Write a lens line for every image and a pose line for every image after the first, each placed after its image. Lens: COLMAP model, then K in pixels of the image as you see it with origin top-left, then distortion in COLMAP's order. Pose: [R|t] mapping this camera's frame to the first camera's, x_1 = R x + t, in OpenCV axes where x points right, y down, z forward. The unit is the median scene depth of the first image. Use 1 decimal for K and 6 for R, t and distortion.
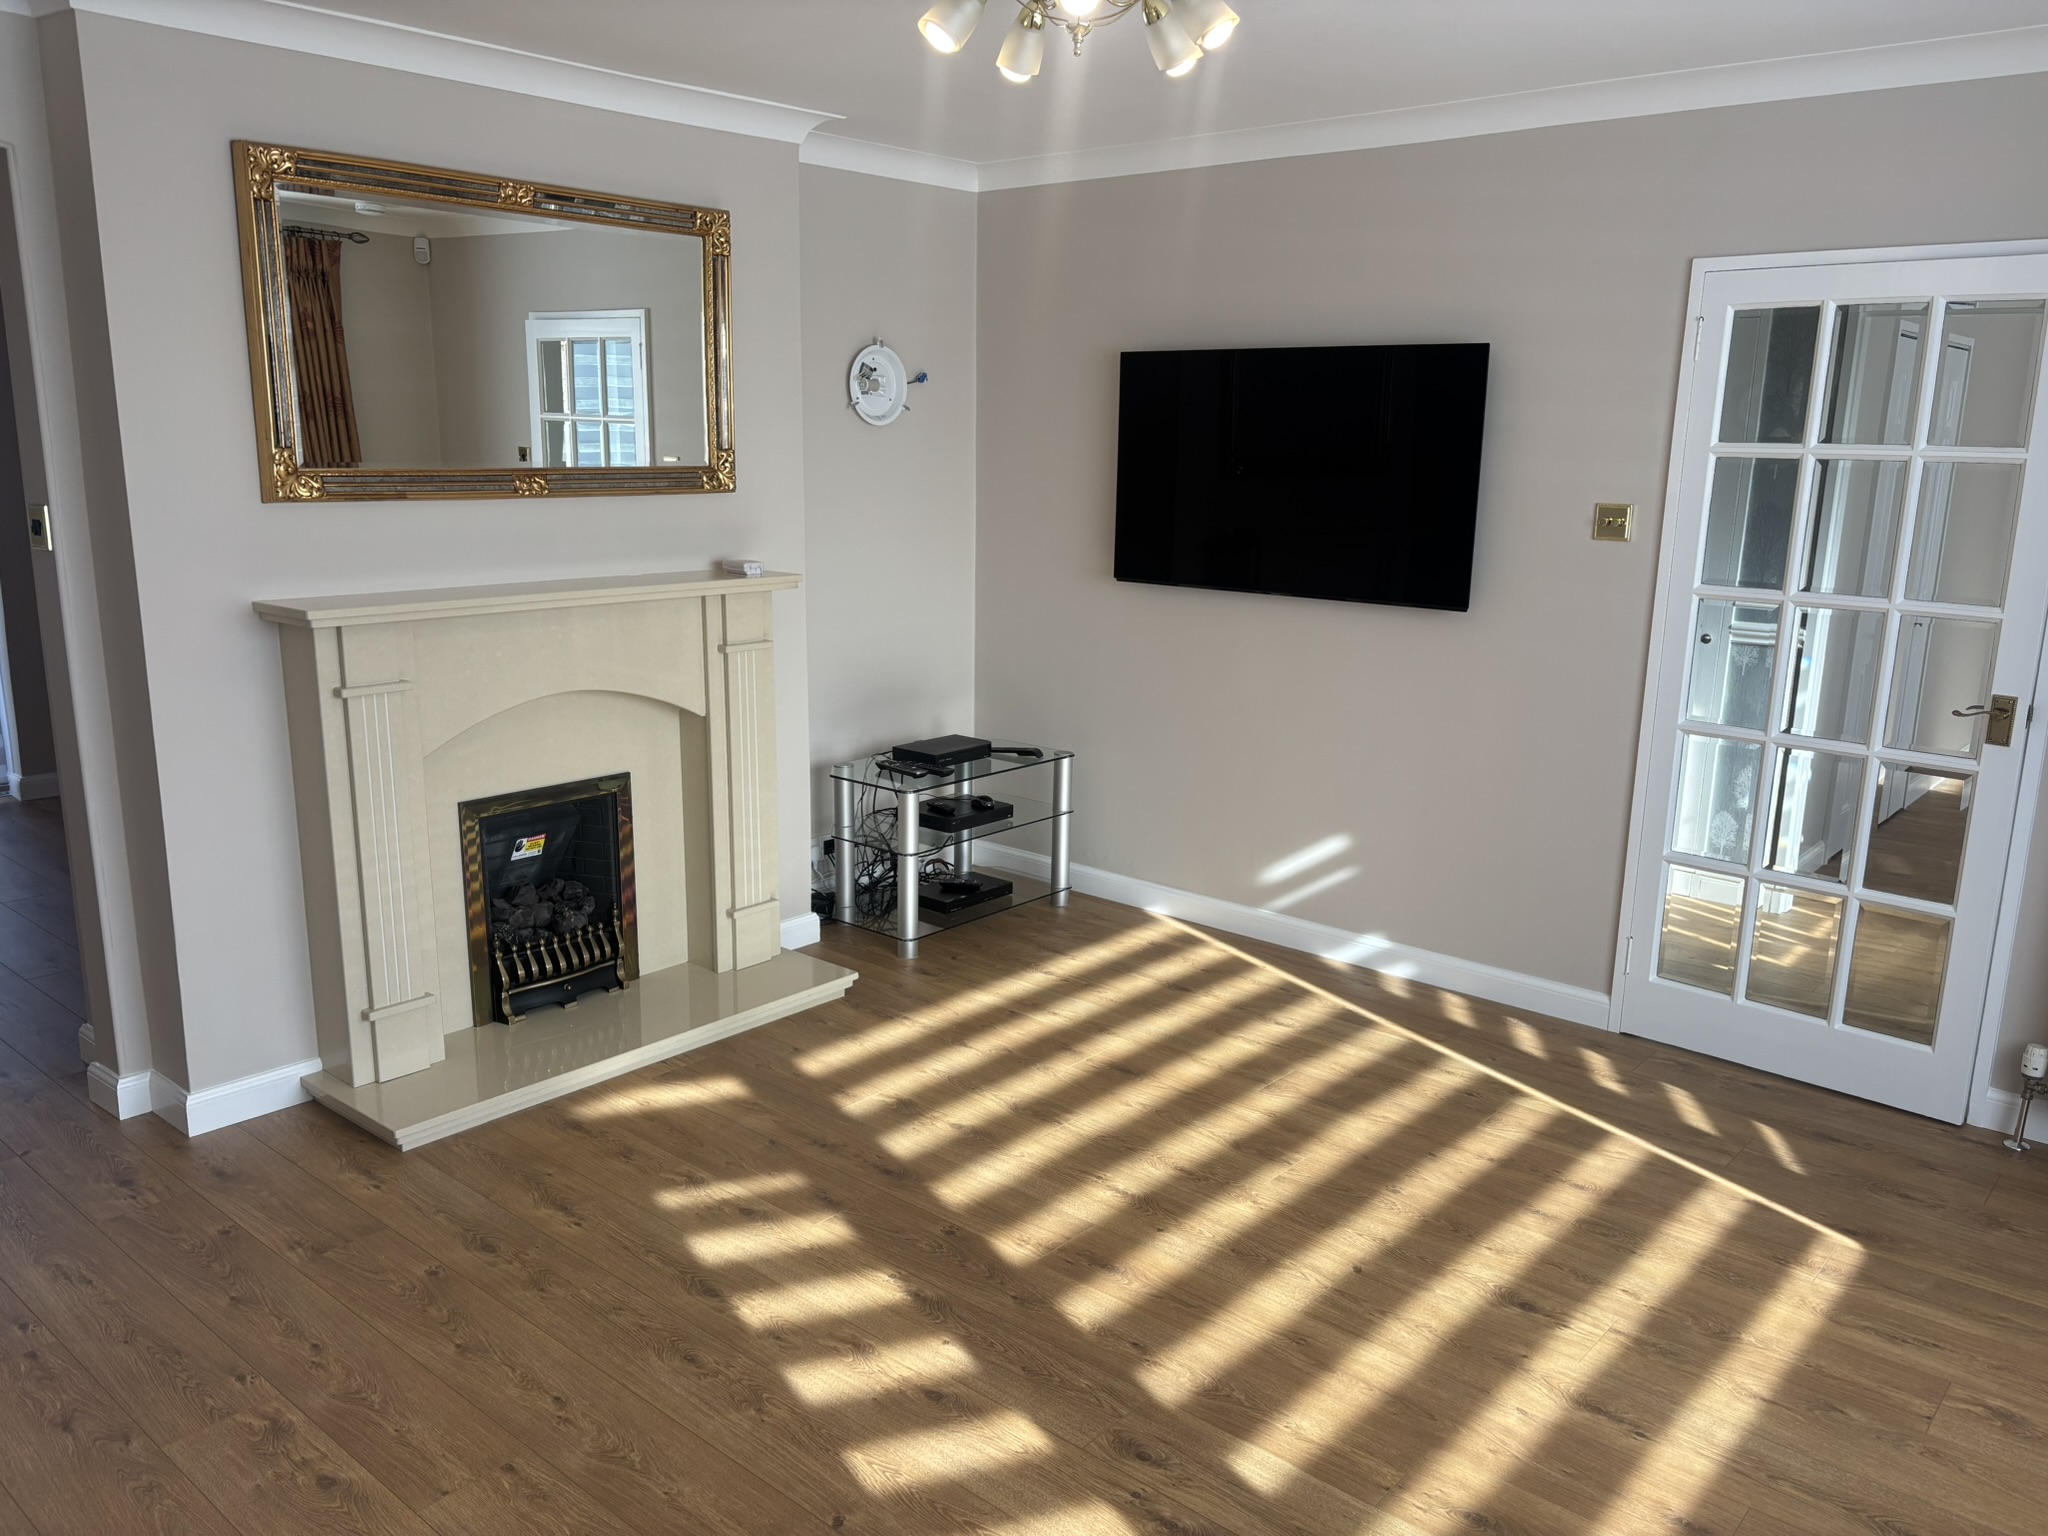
lens RADIAL K [[1576.4, 0, 1030.4], [0, 1576.4, 772.4], [0, 0, 1]] dist [0.070887, -0.085672]
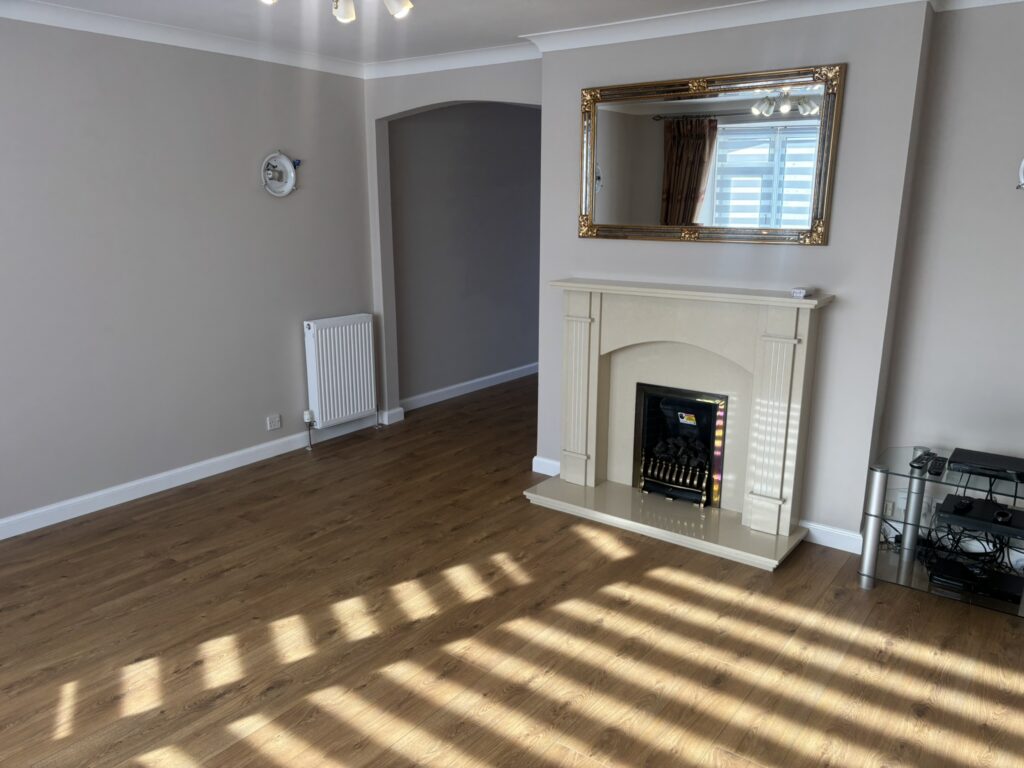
lens RADIAL K [[788.2, 0, 515.2], [0, 788.2, 386.2], [0, 0, 1]] dist [0.070887, -0.085672]
pose [[0.075456, 0.222576, -0.971991, 0.727176], [-0.218807, 0.954708, 0.201632, -0.168465], [0.972846, 0.197464, 0.120739, 0.777901]]
